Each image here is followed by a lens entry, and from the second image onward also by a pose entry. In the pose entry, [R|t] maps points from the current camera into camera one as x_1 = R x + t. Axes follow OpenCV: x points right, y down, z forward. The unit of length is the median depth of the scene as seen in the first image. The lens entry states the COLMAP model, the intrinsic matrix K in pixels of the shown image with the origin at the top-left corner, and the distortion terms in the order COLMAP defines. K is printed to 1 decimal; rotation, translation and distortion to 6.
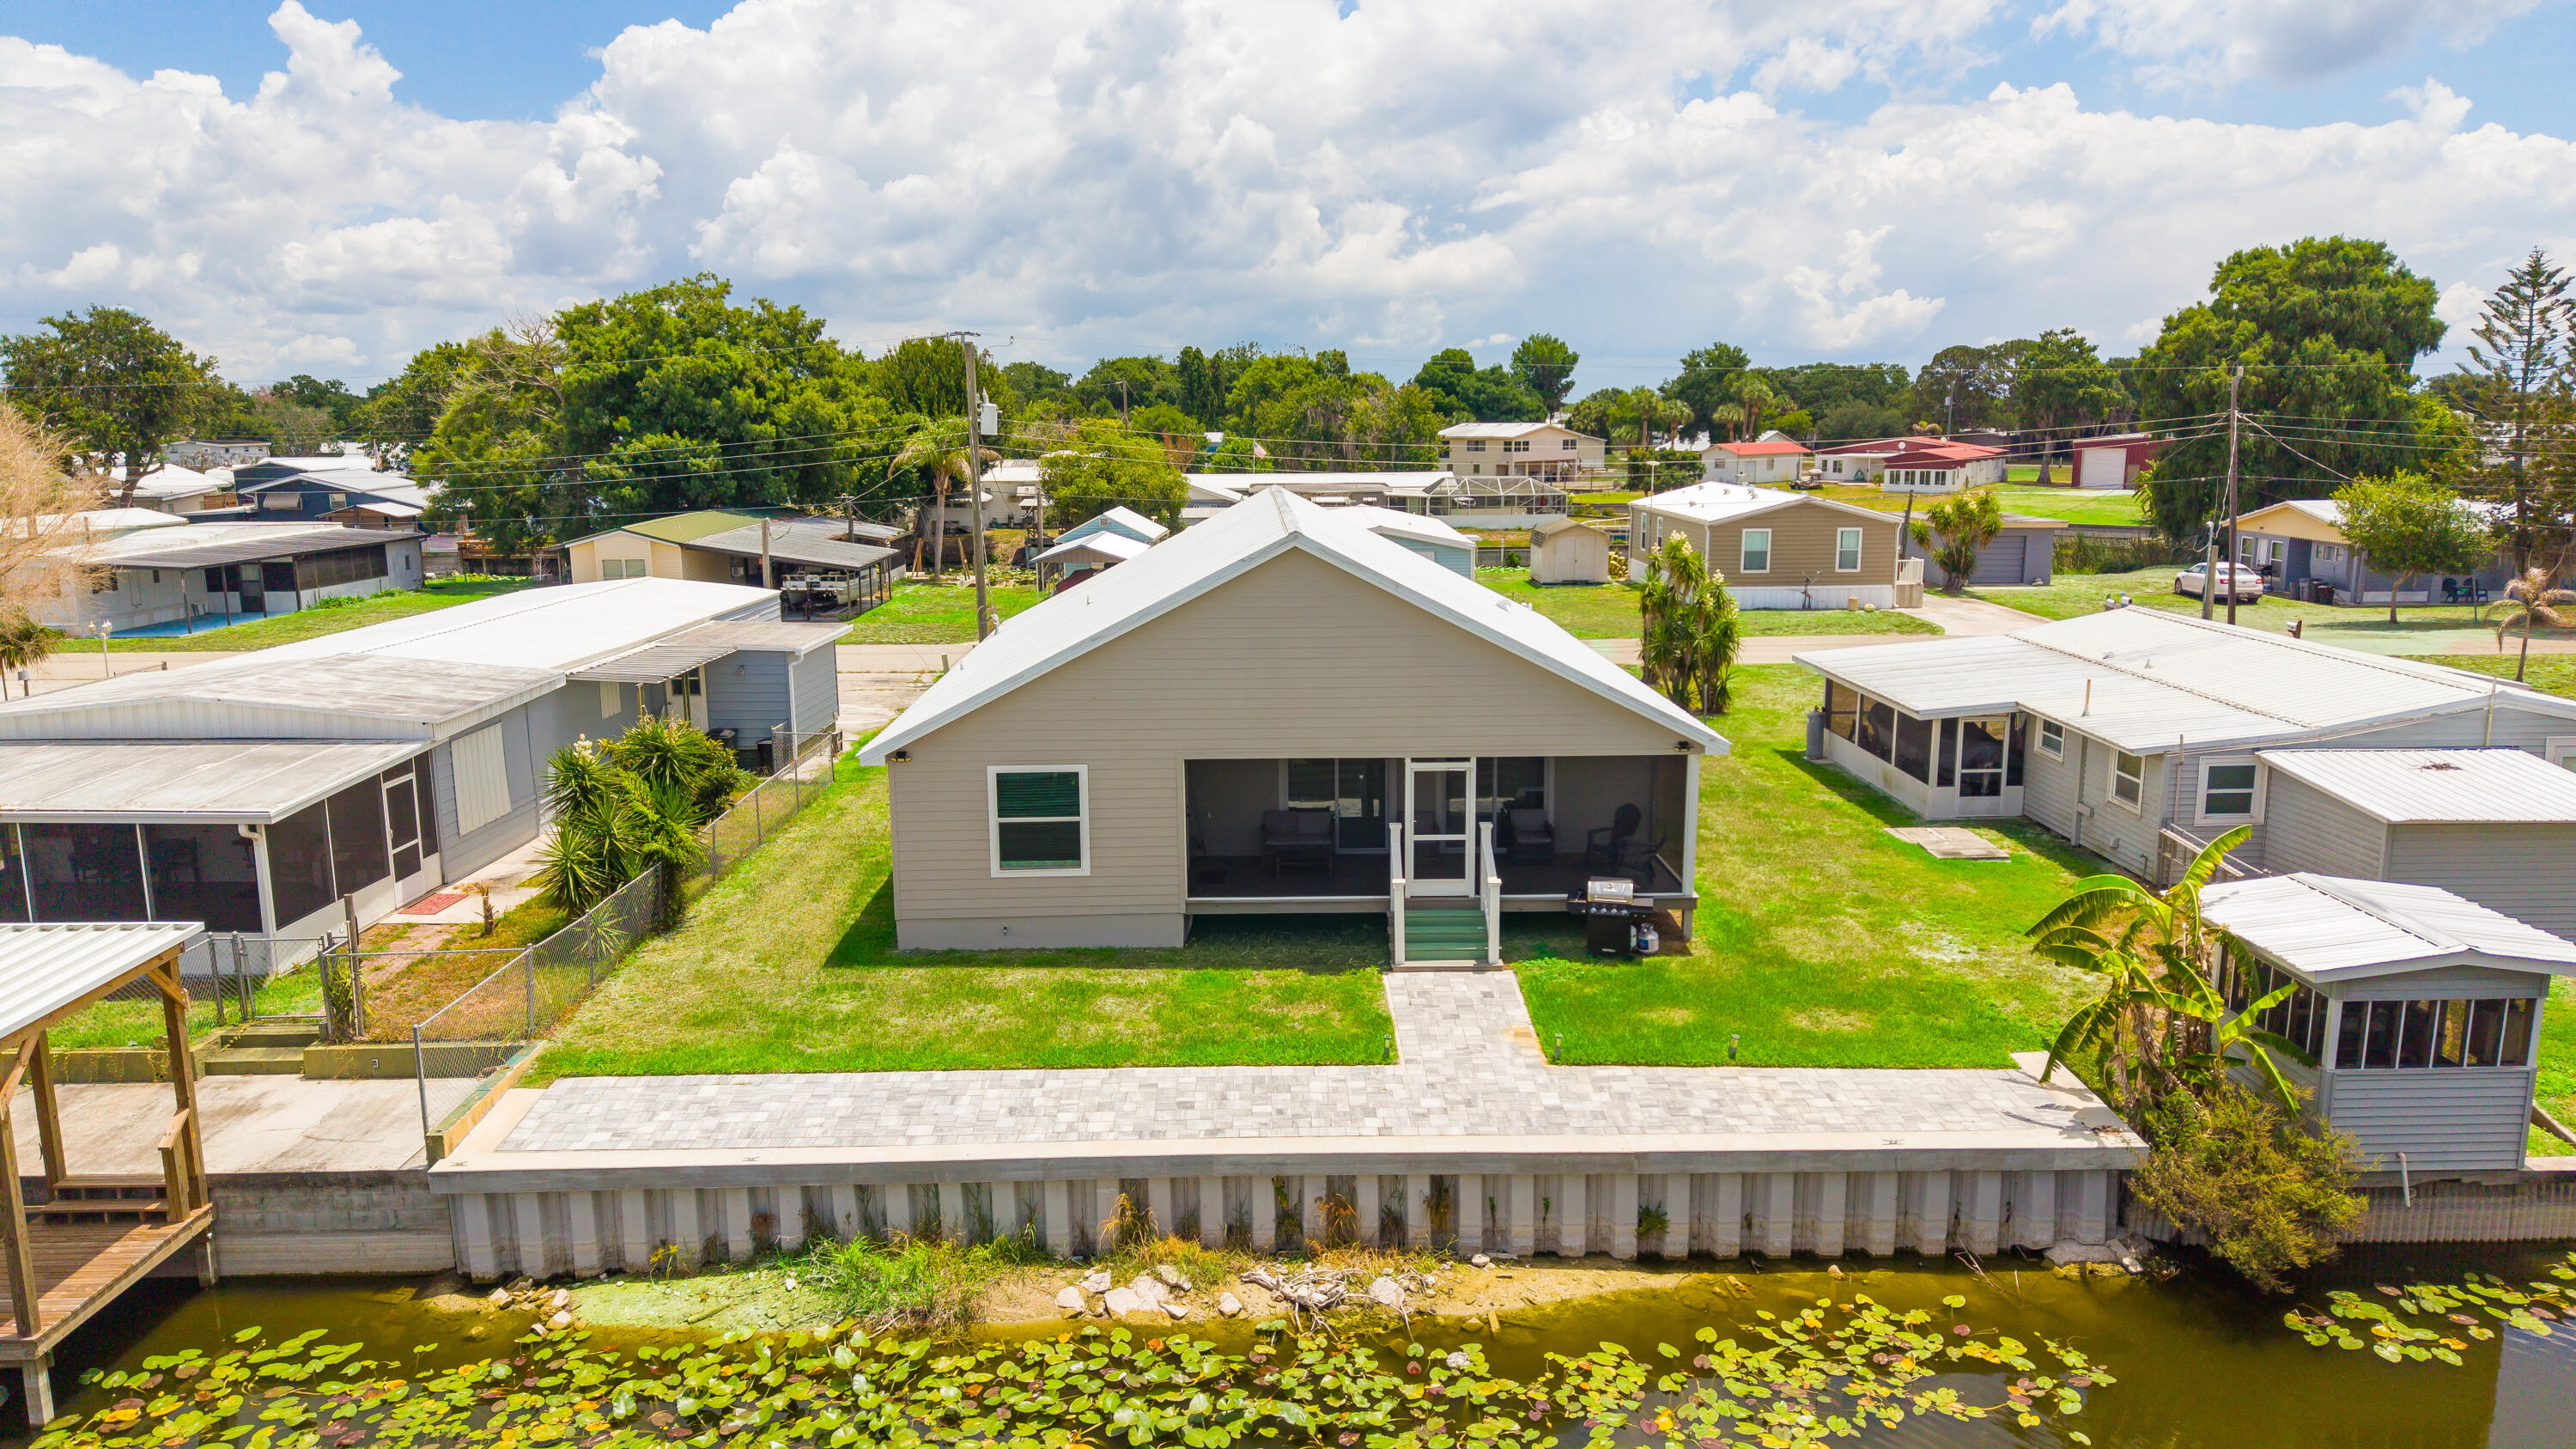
lens RADIAL K [[1743.8, 0, 1288.0], [0, 1743.8, 724.5], [0, 0, 1]] dist [0.011218, -0.002363]
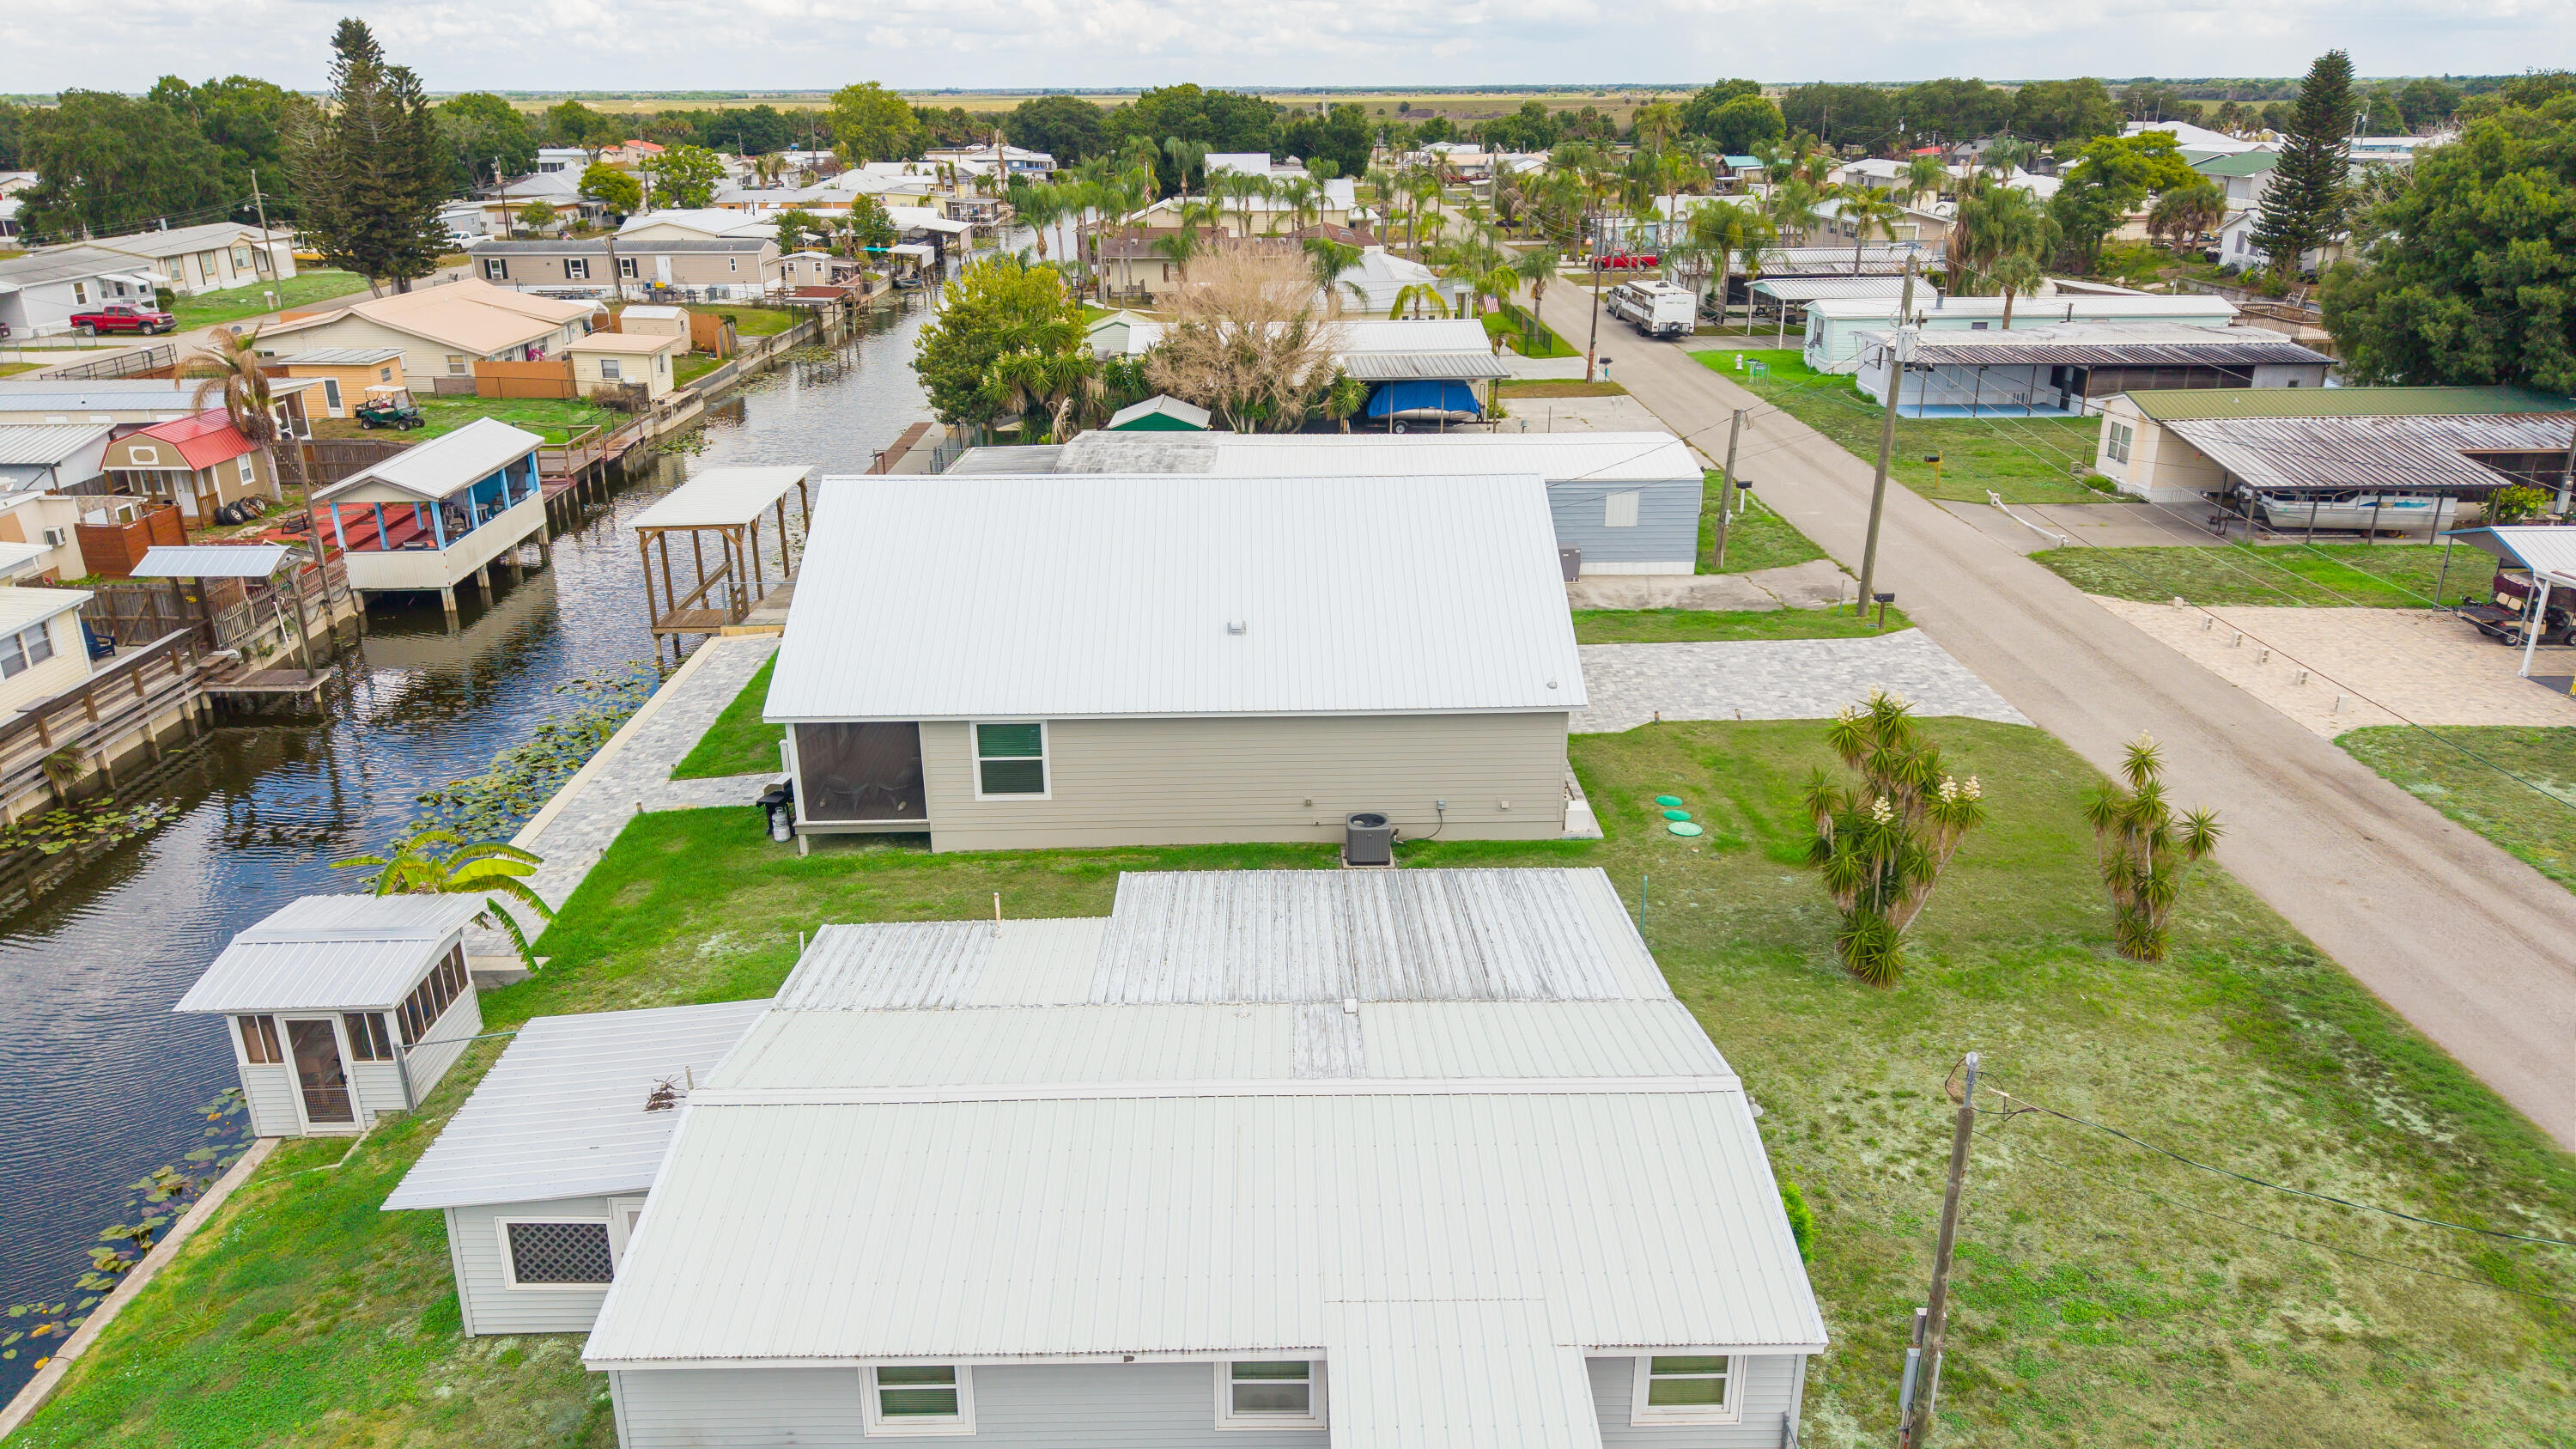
lens RADIAL K [[1743.8, 0, 1288.0], [0, 1743.8, 724.5], [0, 0, 1]] dist [0.011218, -0.002363]
pose [[-0.003474, 0.354051, -0.935220, 1.437158], [-0.173732, 0.920789, 0.349234, -0.494671], [0.984787, 0.163691, 0.058311, 1.289373]]
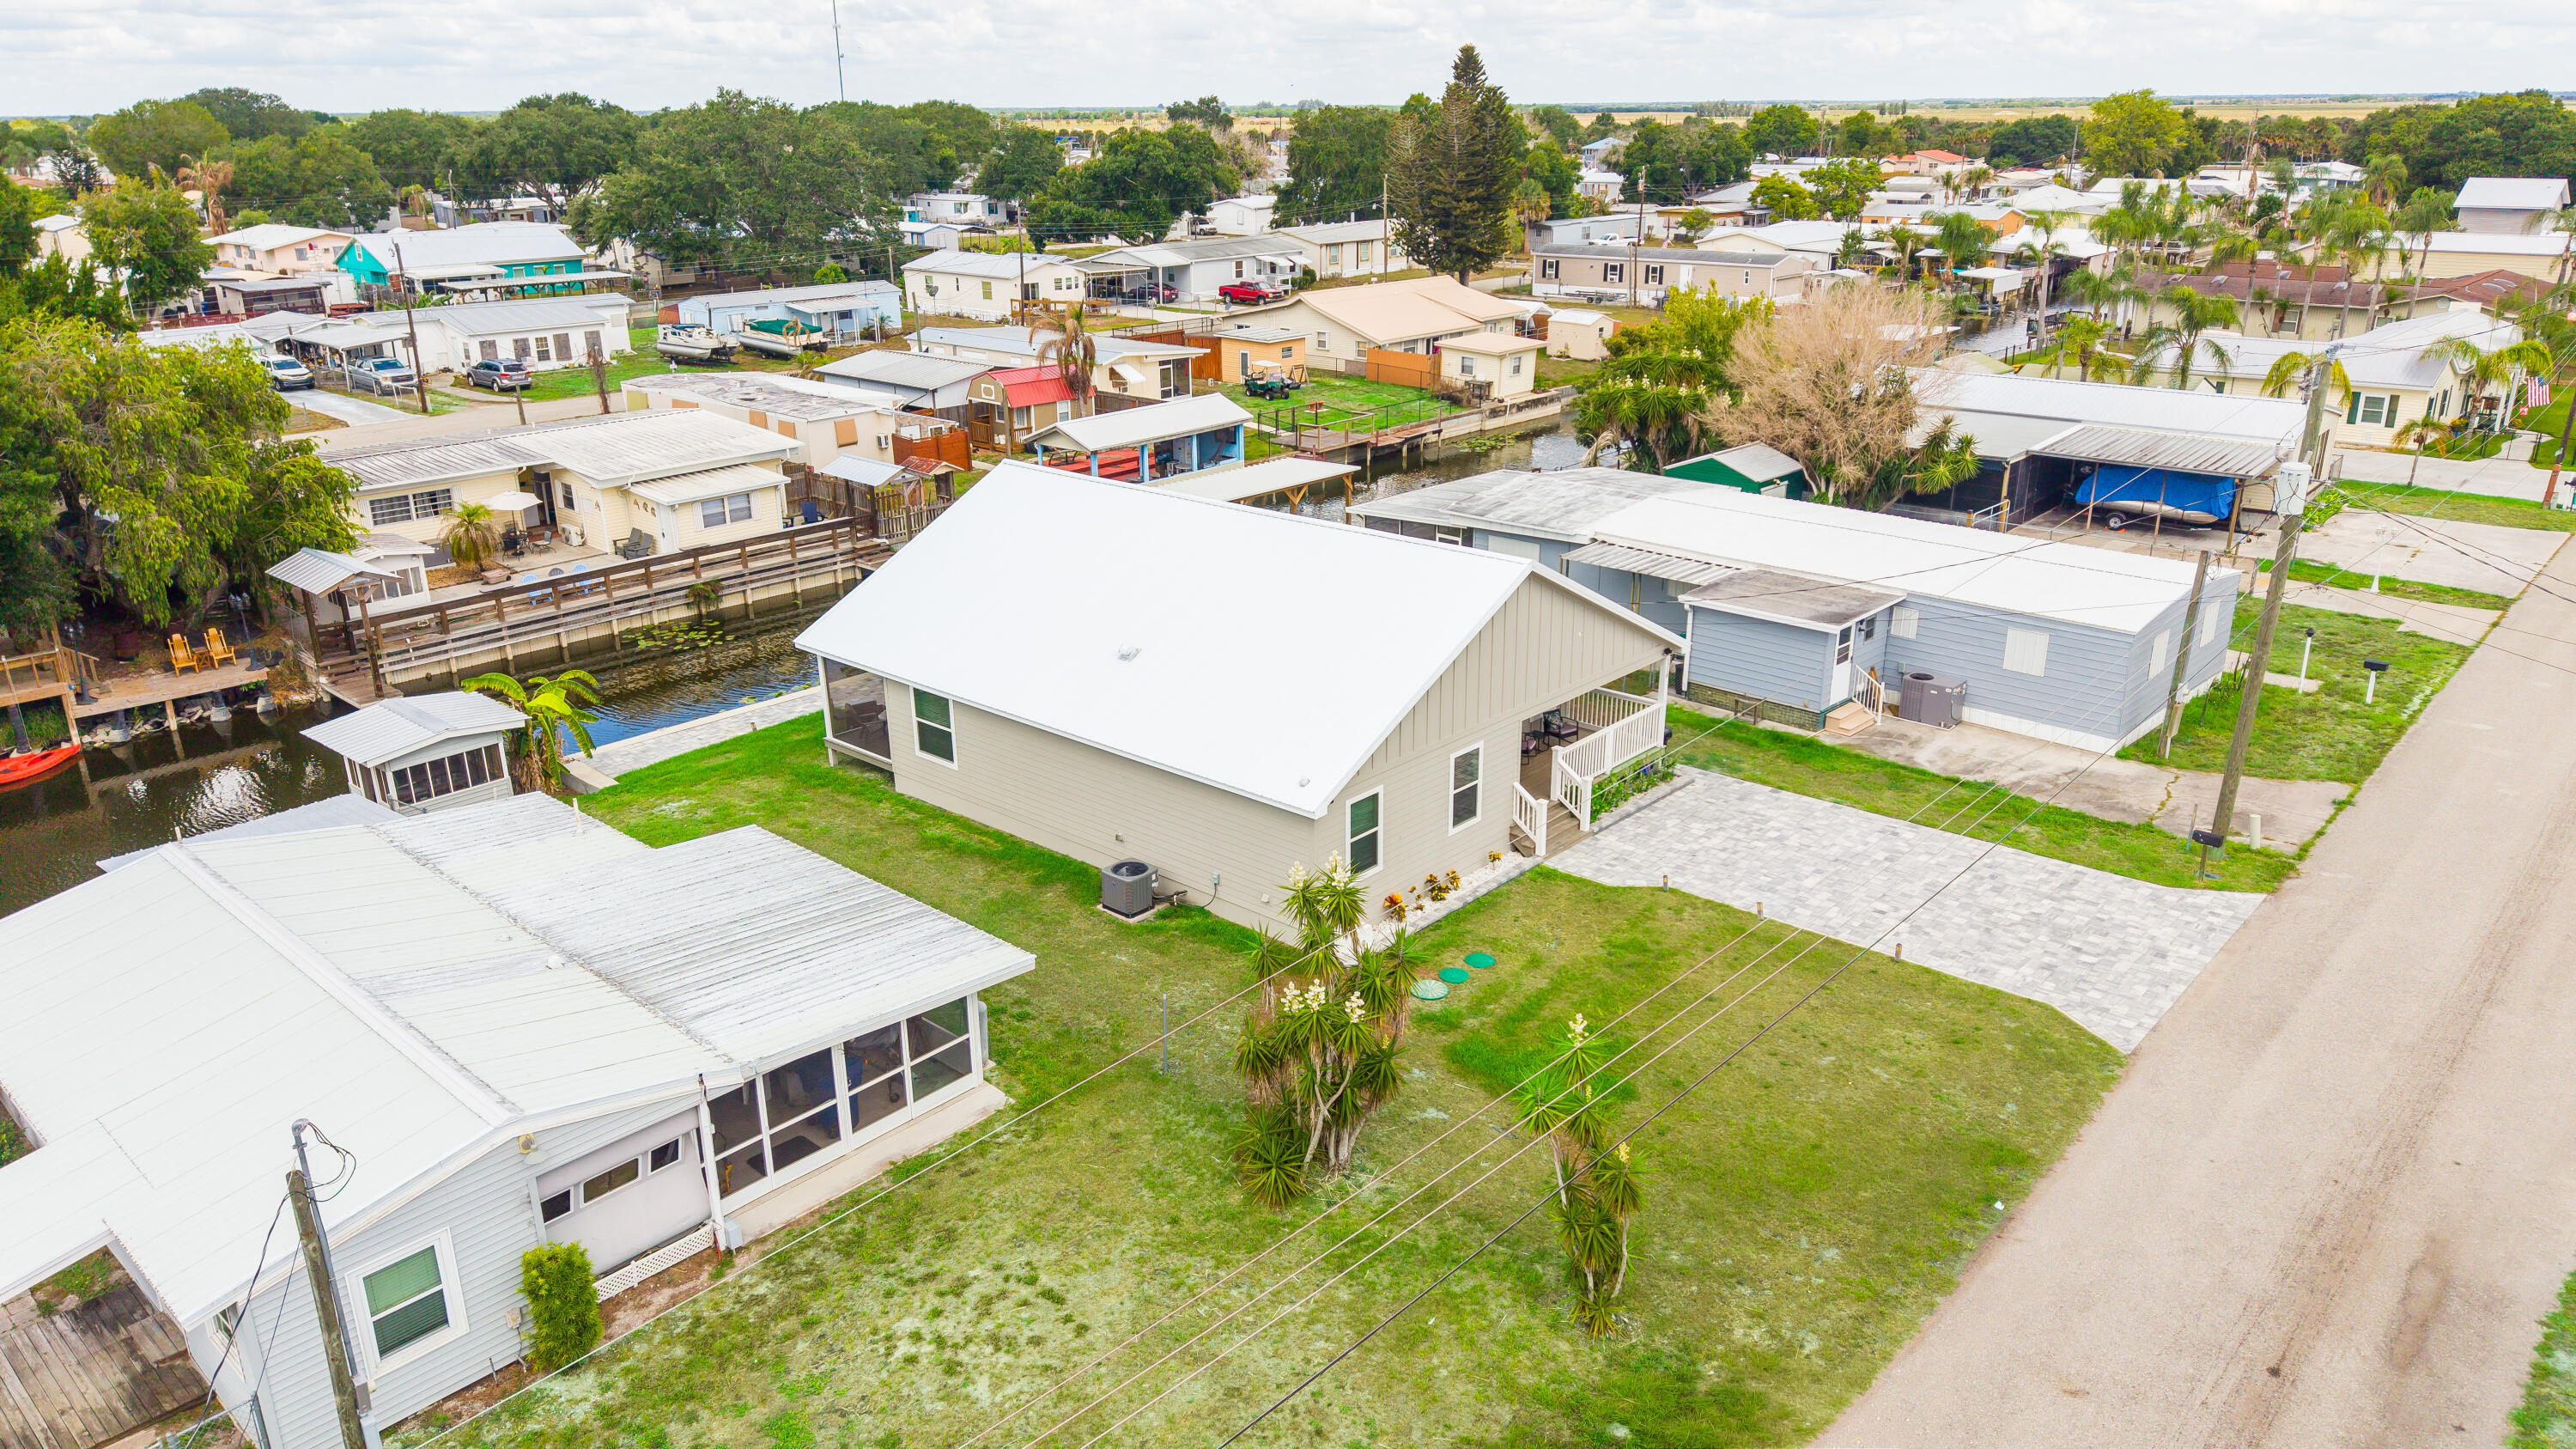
lens RADIAL K [[1714.8, 0, 1289.0], [0, 1714.8, 752.8], [0, 0, 1]] dist [0.056809, -0.062873]
pose [[-0.686822, 0.270810, -0.674490, 1.000111], [-0.115222, 0.875691, 0.468923, -0.664392], [0.717634, 0.399783, -0.570241, 2.197396]]
